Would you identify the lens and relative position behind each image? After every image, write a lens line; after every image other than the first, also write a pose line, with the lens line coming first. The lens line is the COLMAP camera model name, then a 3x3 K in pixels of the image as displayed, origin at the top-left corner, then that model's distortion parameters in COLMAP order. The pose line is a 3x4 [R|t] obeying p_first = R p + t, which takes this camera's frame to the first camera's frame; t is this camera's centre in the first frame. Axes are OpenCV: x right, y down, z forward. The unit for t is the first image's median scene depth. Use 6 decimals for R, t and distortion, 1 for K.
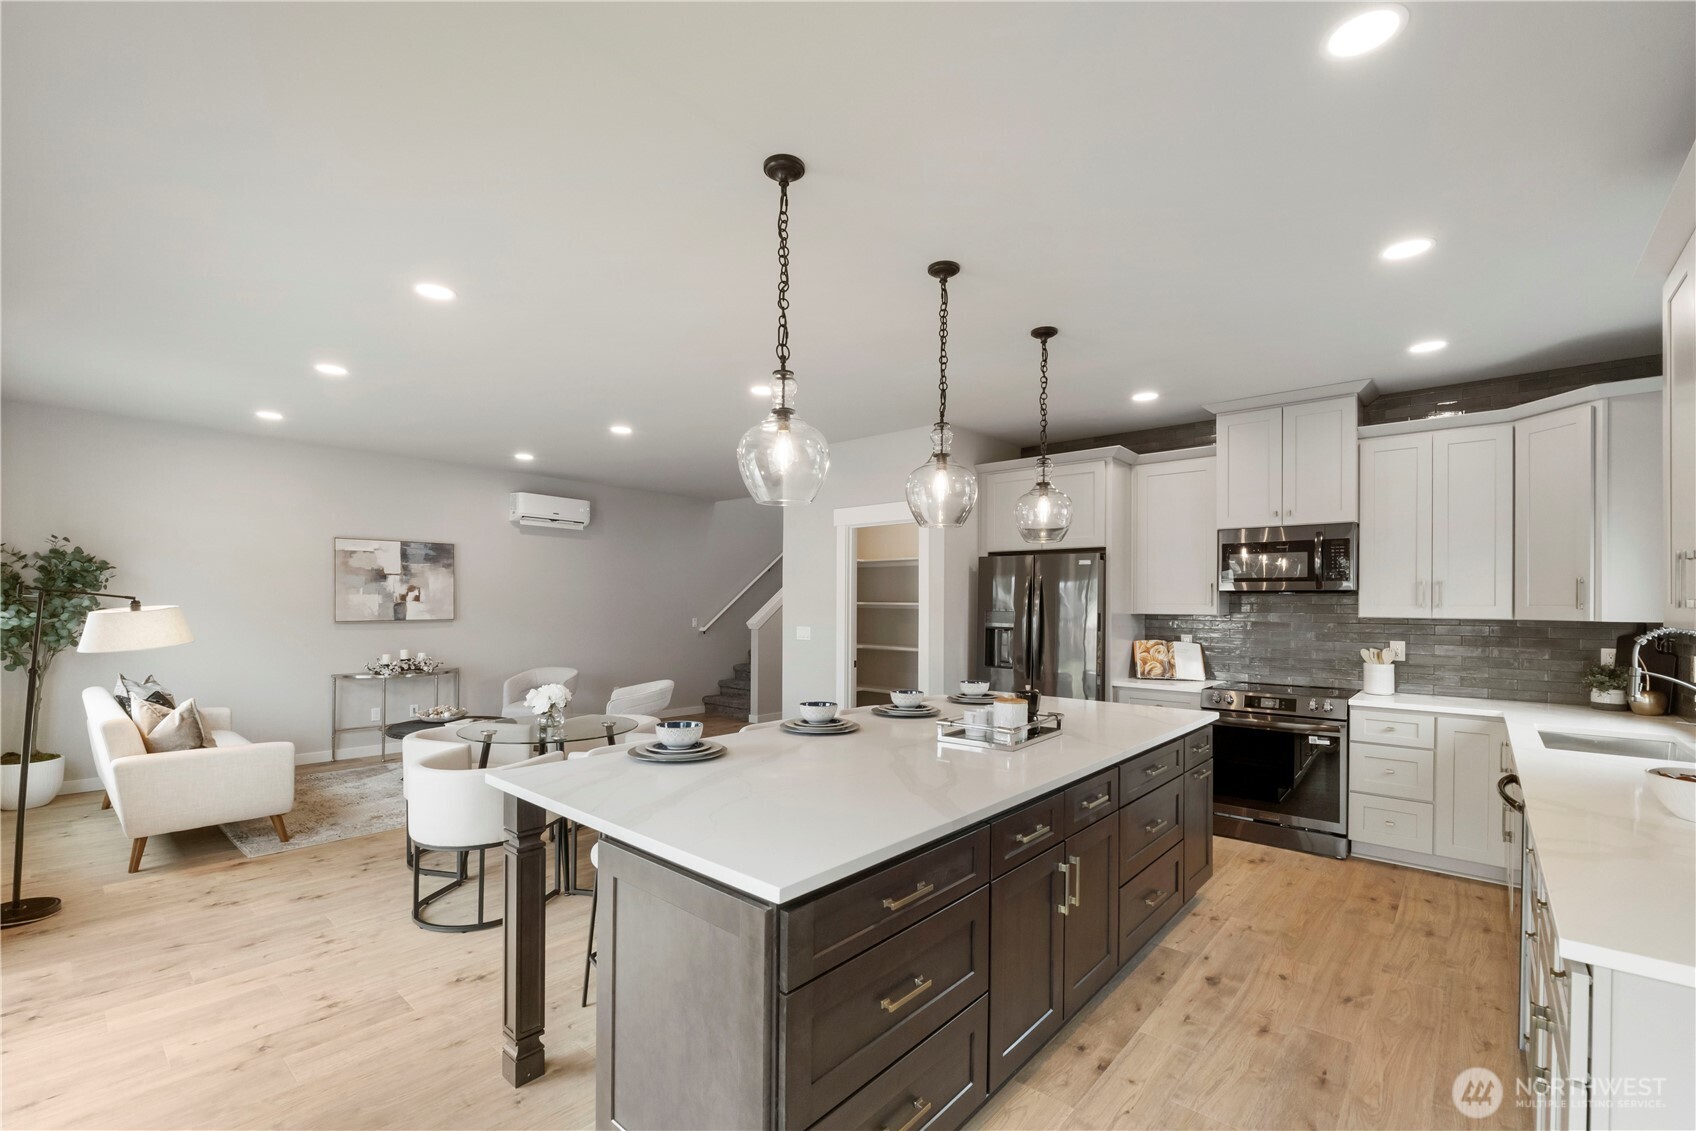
lens RADIAL K [[715.0, 0, 844.3], [0, 715.0, 610.7], [0, 0, 1]] dist [-0.000295, -0.000036]
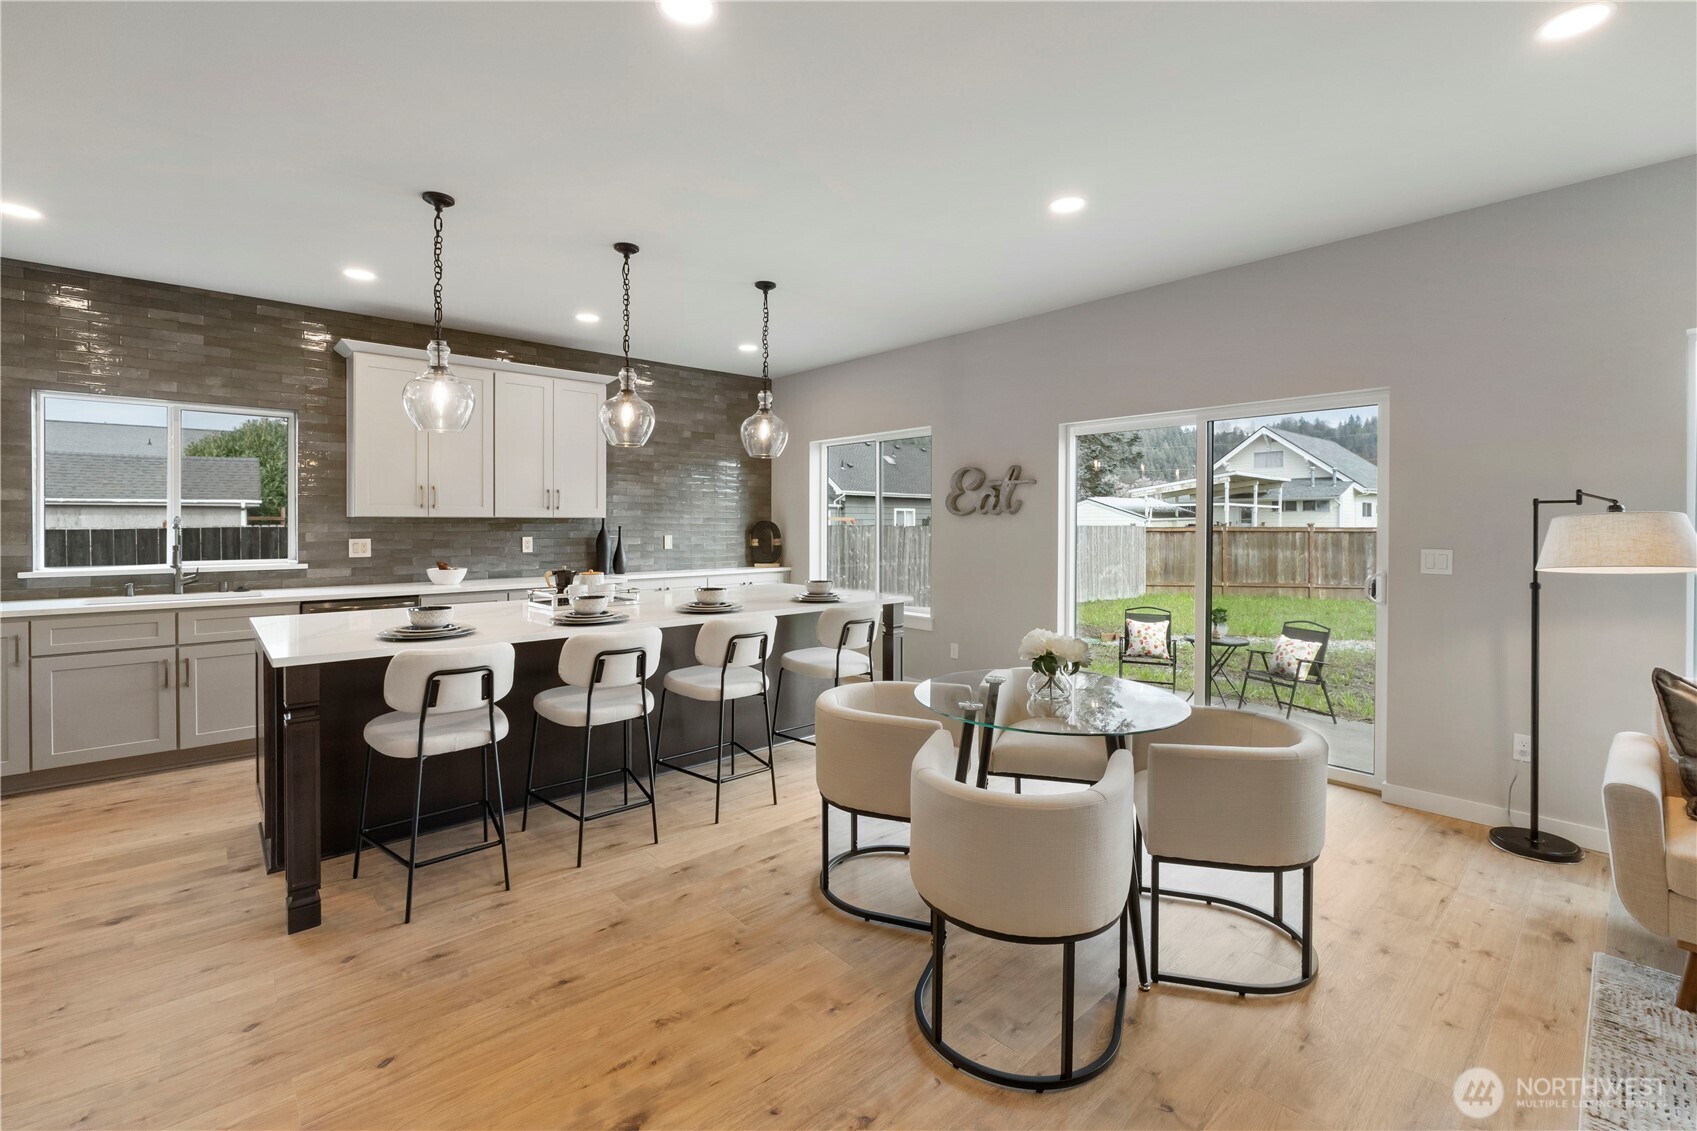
lens RADIAL K [[730.3, 0, 848.2], [0, 730.3, 526.7], [0, 0, 1]] dist [-0.002020, -0.000855]
pose [[-0.992860, -0.007895, 0.119022, -0.342333], [-0.007308, 0.999959, 0.005366, 0.012748], [-0.119059, 0.004458, -0.992877, 1.800745]]
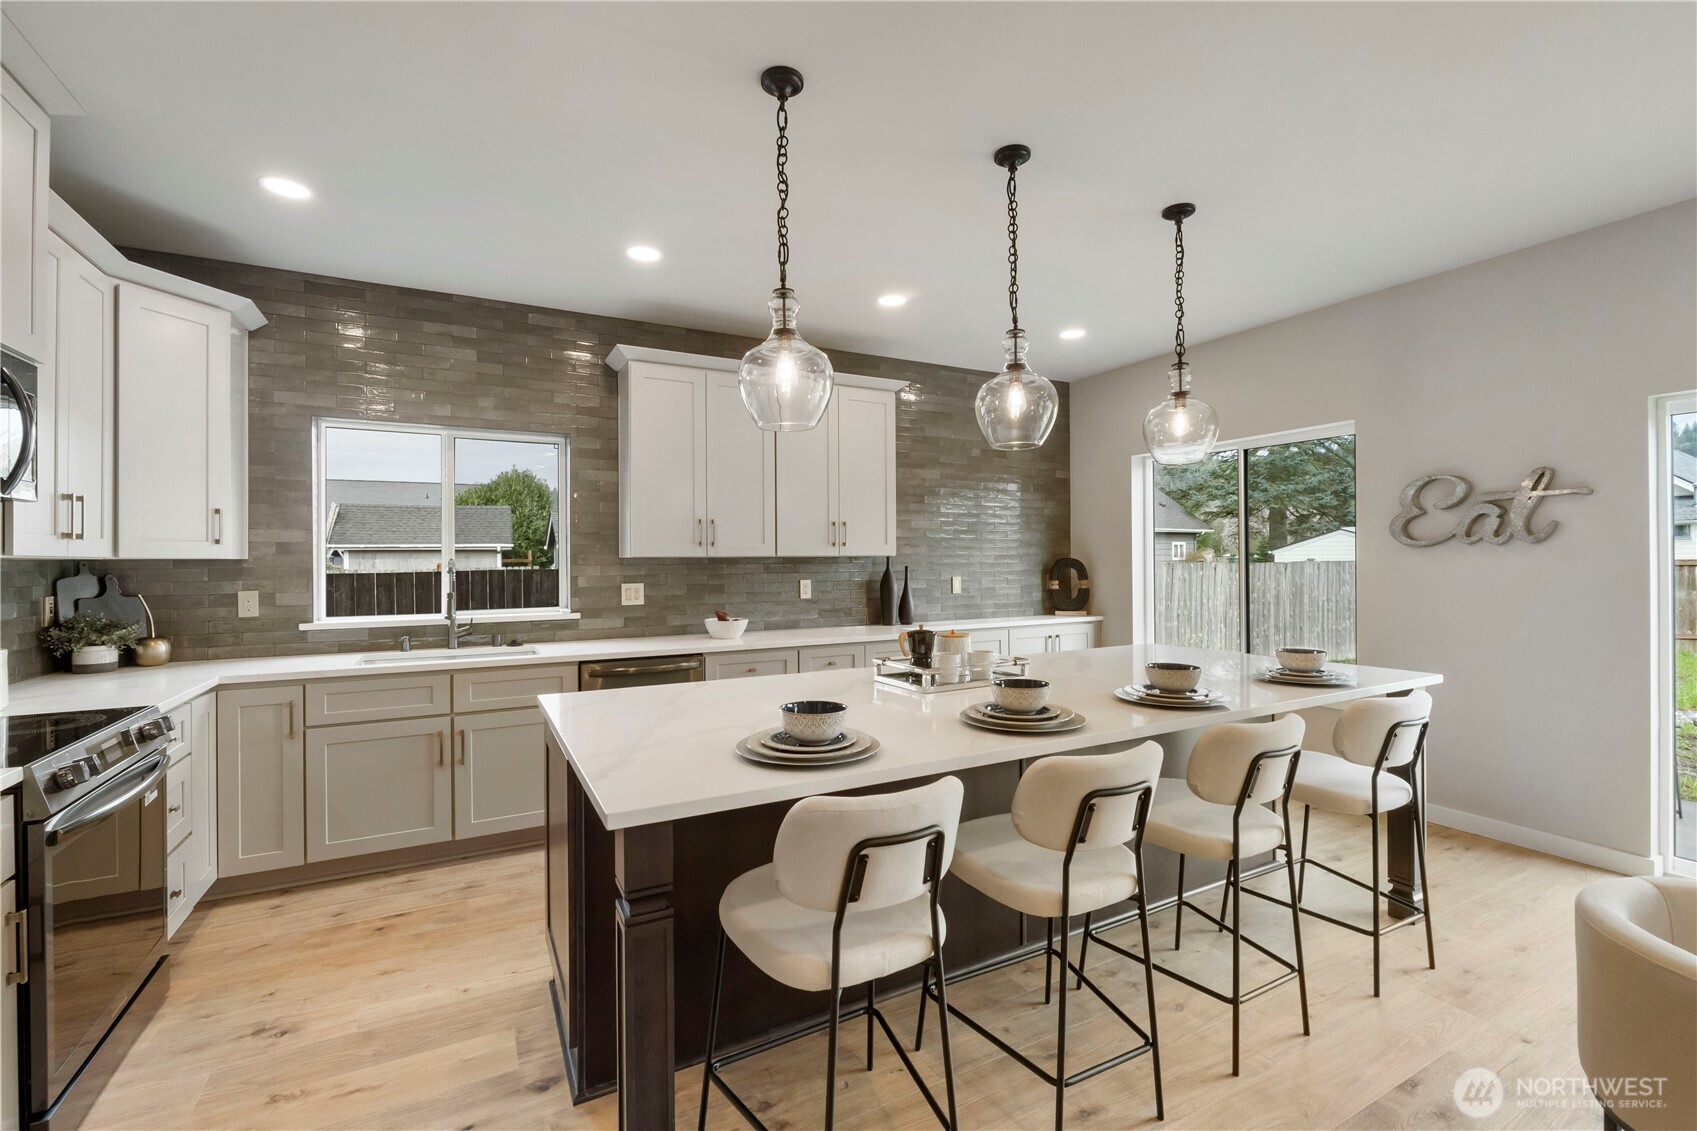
lens RADIAL K [[717.5, 0, 846.7], [0, 717.5, 557.9], [0, 0, 1]] dist [-0.001947, -0.000388]
pose [[-0.937585, 0.003084, 0.347742, 0.009524], [0.002119, 0.999993, -0.003157, 0.013265], [-0.347749, -0.002223, -0.937585, 1.506921]]
